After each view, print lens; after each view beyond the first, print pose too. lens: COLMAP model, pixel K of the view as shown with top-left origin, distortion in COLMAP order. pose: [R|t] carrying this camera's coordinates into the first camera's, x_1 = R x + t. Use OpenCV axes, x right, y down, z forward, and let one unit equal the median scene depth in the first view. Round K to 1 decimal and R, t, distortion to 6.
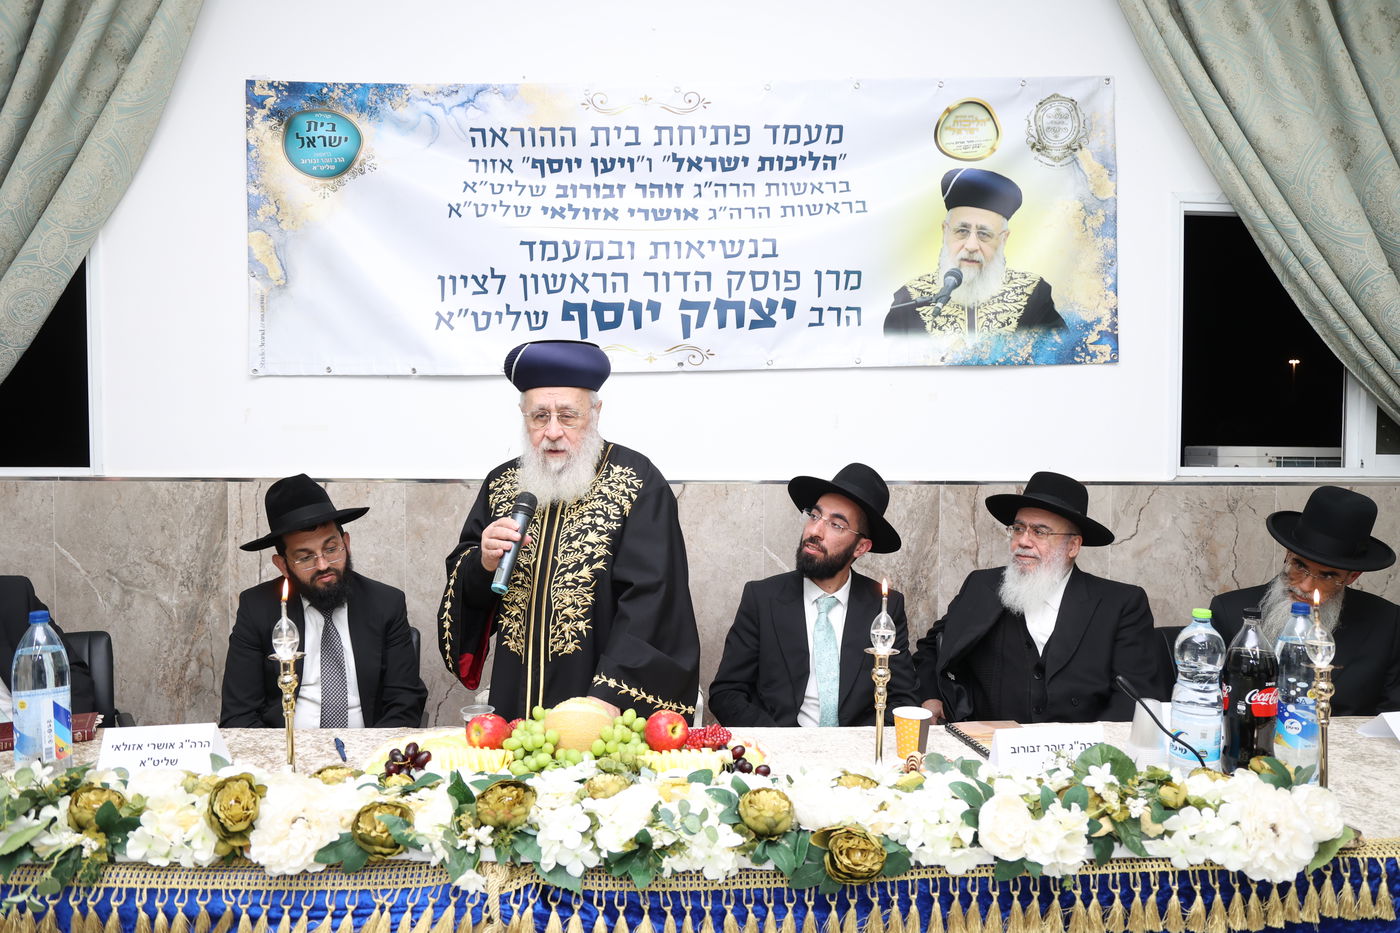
lens RADIAL K [[939.8, 0, 698.0], [0, 939.8, 461.6], [0, 0, 1]] dist [-0.091553, 0.059311]
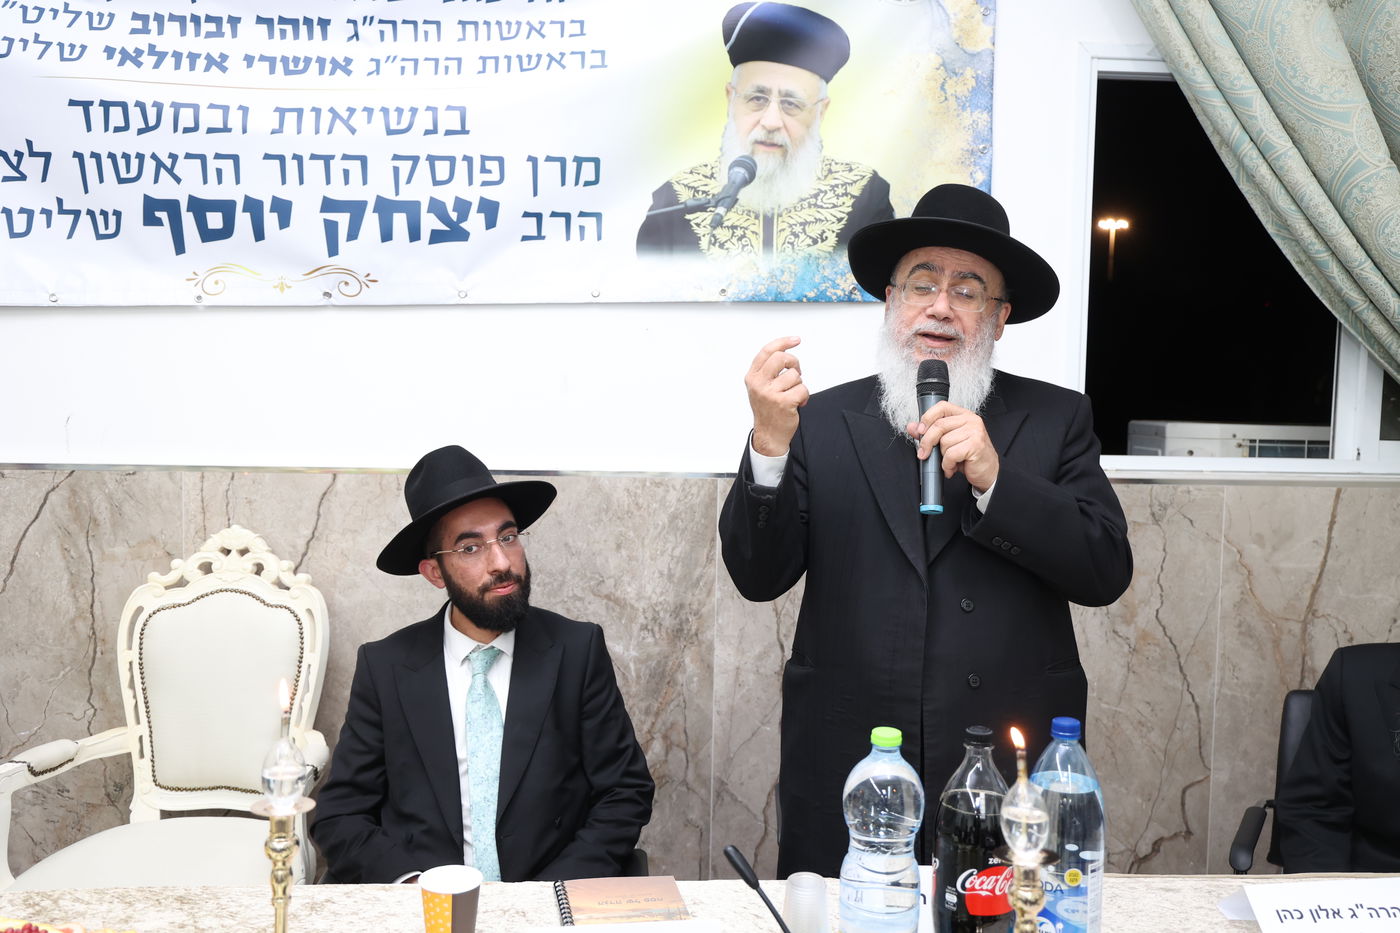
lens RADIAL K [[1216.6, 0, 707.1], [0, 1216.6, 471.9], [0, 0, 1]] dist [-0.043389, 0.105954]
pose [[0.999178, 0.009561, 0.039392, 0.221384], [-0.011291, 0.998971, 0.043932, -0.018878], [-0.038931, -0.044341, 0.998258, 0.122855]]
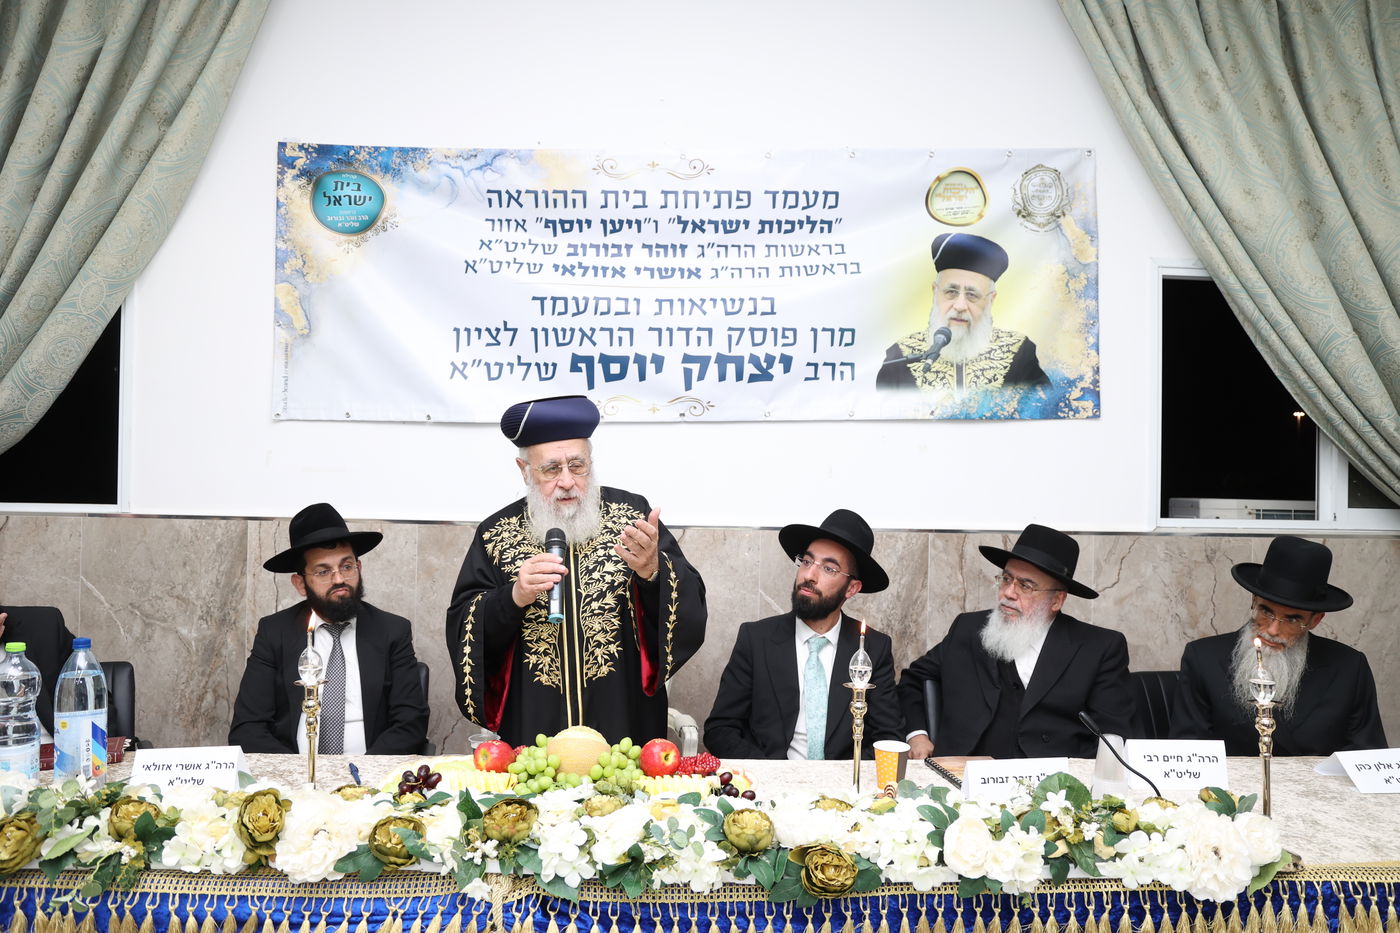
lens RADIAL K [[938.2, 0, 704.2], [0, 938.2, 466.1], [0, 0, 1]] dist [-0.091475, 0.059172]
pose [[0.999917, 0.012861, -0.000507, 0.007136], [-0.012871, 0.998974, -0.043409, -0.001144], [-0.000052, 0.043412, 0.999057, -0.046968]]
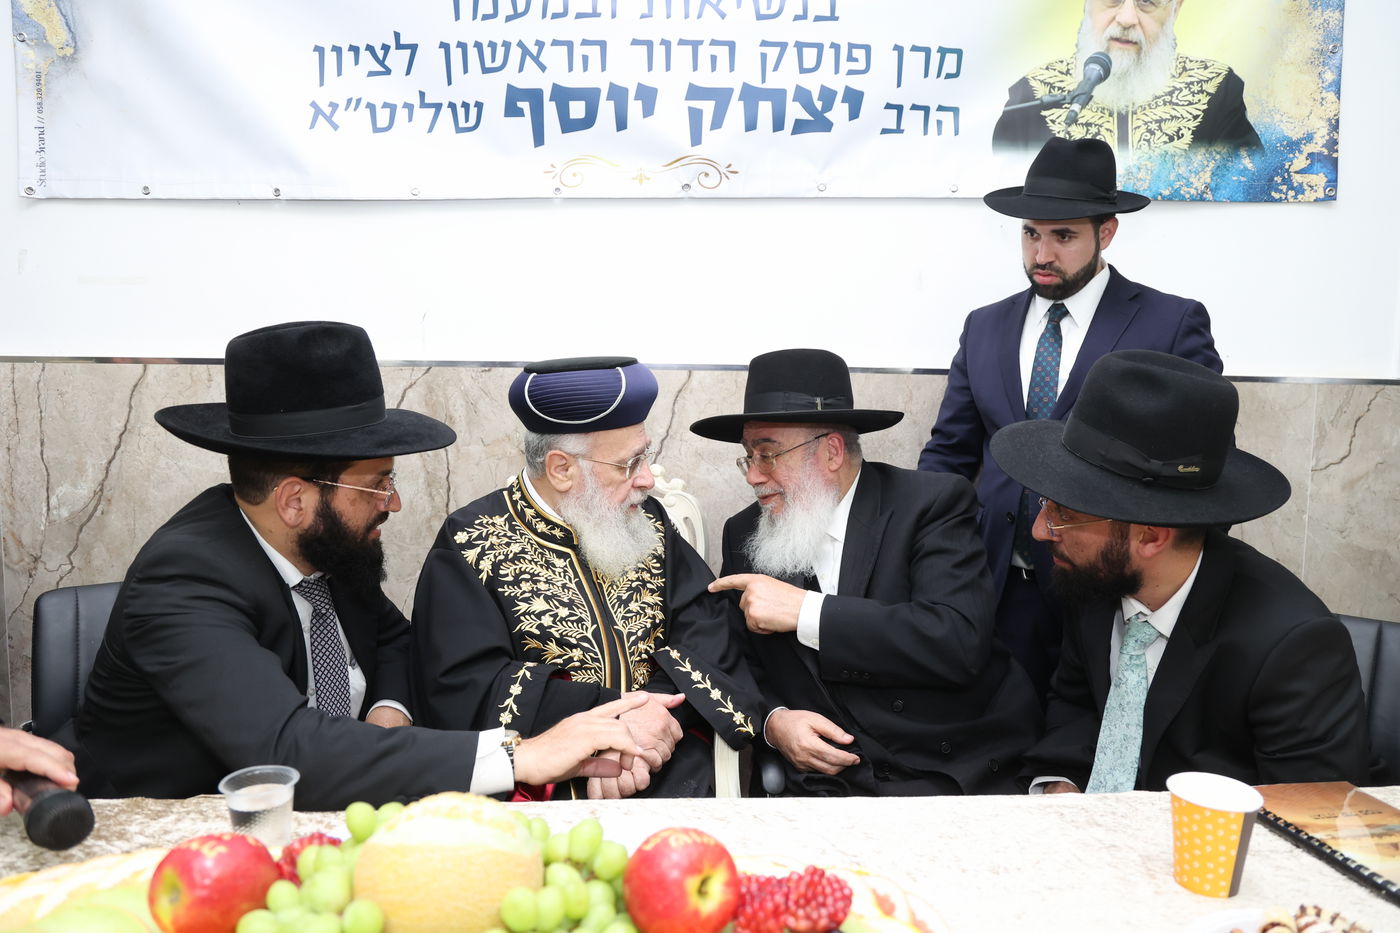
lens RADIAL K [[938.2, 0, 704.2], [0, 938.2, 466.1], [0, 0, 1]] dist [-0.091475, 0.059172]
pose [[0.999812, 0.008713, 0.017345, -0.015969], [-0.009708, 0.998262, 0.058127, 0.053400], [-0.016809, -0.058284, 0.998159, 0.344383]]
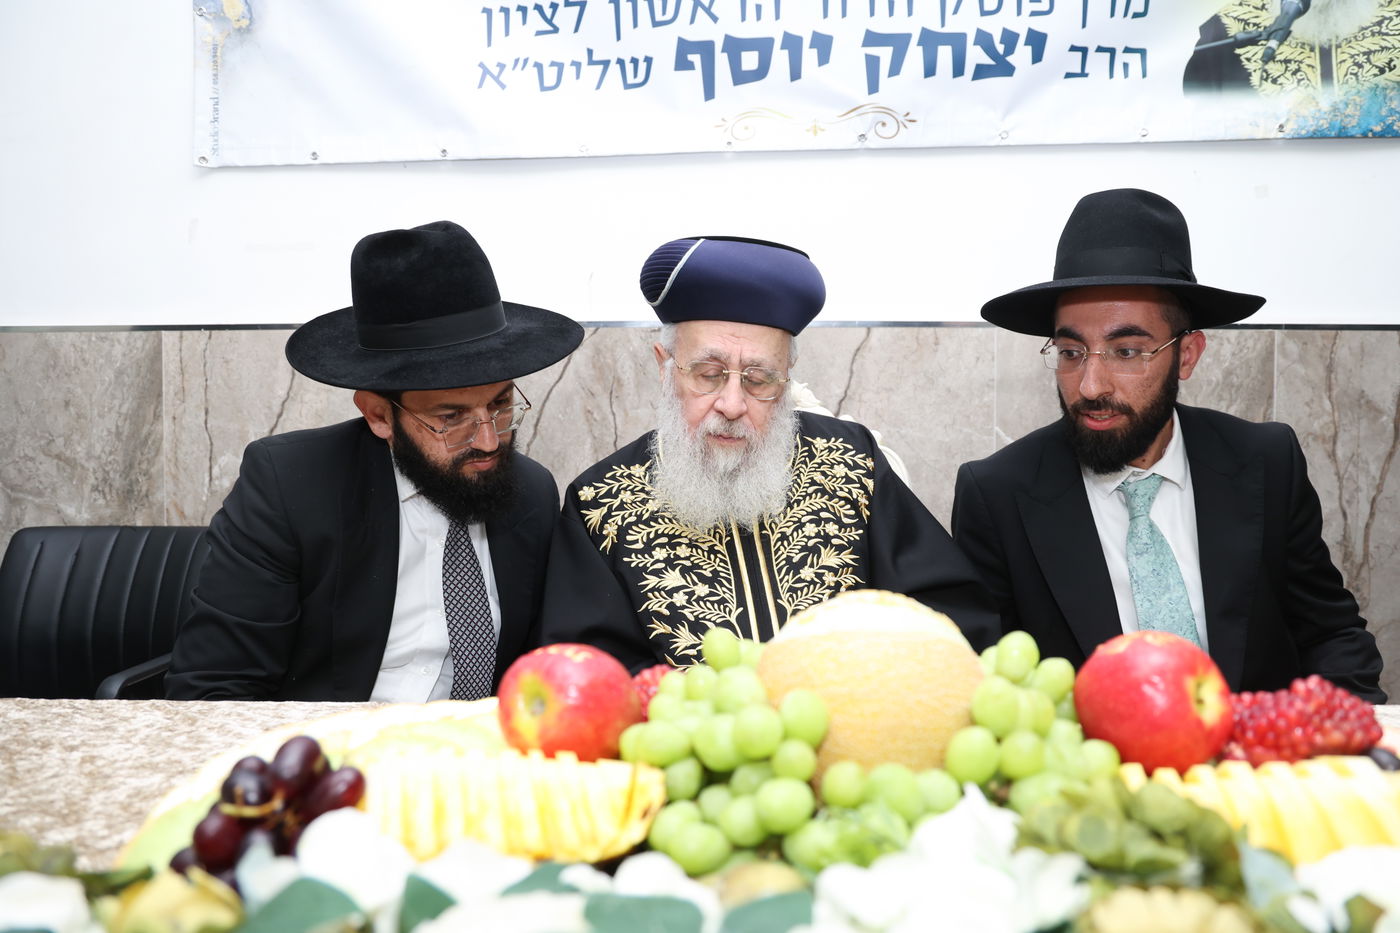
lens RADIAL K [[937.9, 0, 707.9], [0, 937.9, 467.0], [0, 0, 1]] dist [-0.089572, 0.055553]
pose [[0.998333, -0.001641, -0.057685, -0.087867], [0.002091, 0.999968, 0.007729, 0.113750], [0.057671, -0.007836, 0.998305, 0.375952]]
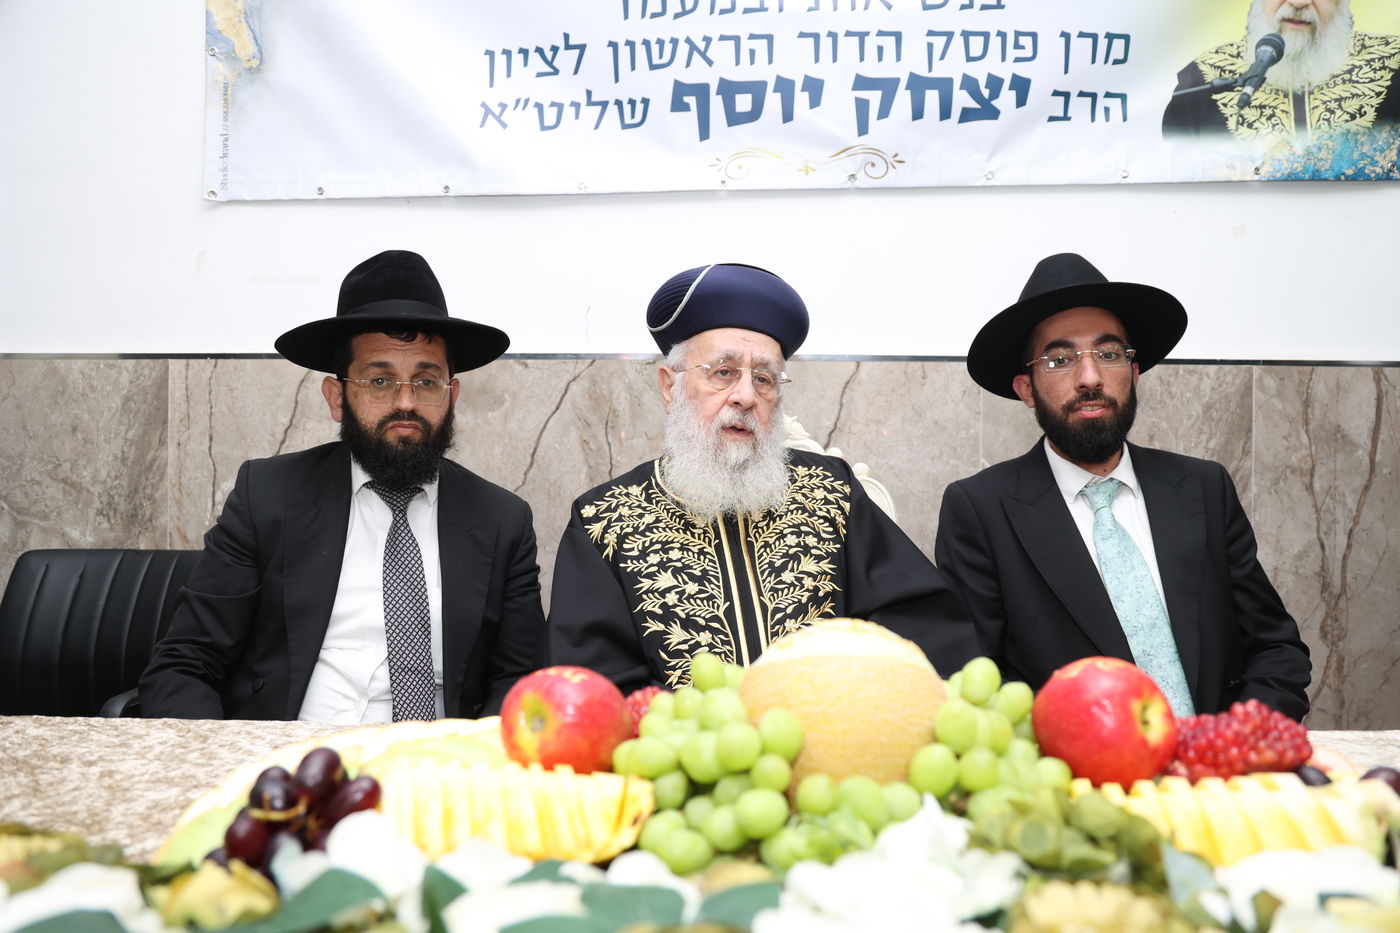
lens RADIAL K [[938.2, 0, 704.2], [0, 938.2, 466.1], [0, 0, 1]] dist [-0.091475, 0.059172]
pose [[0.998444, 0.003164, -0.055681, -0.085702], [-0.004336, 0.999771, -0.020947, 0.111454], [0.055602, 0.021155, 0.998229, 0.360677]]
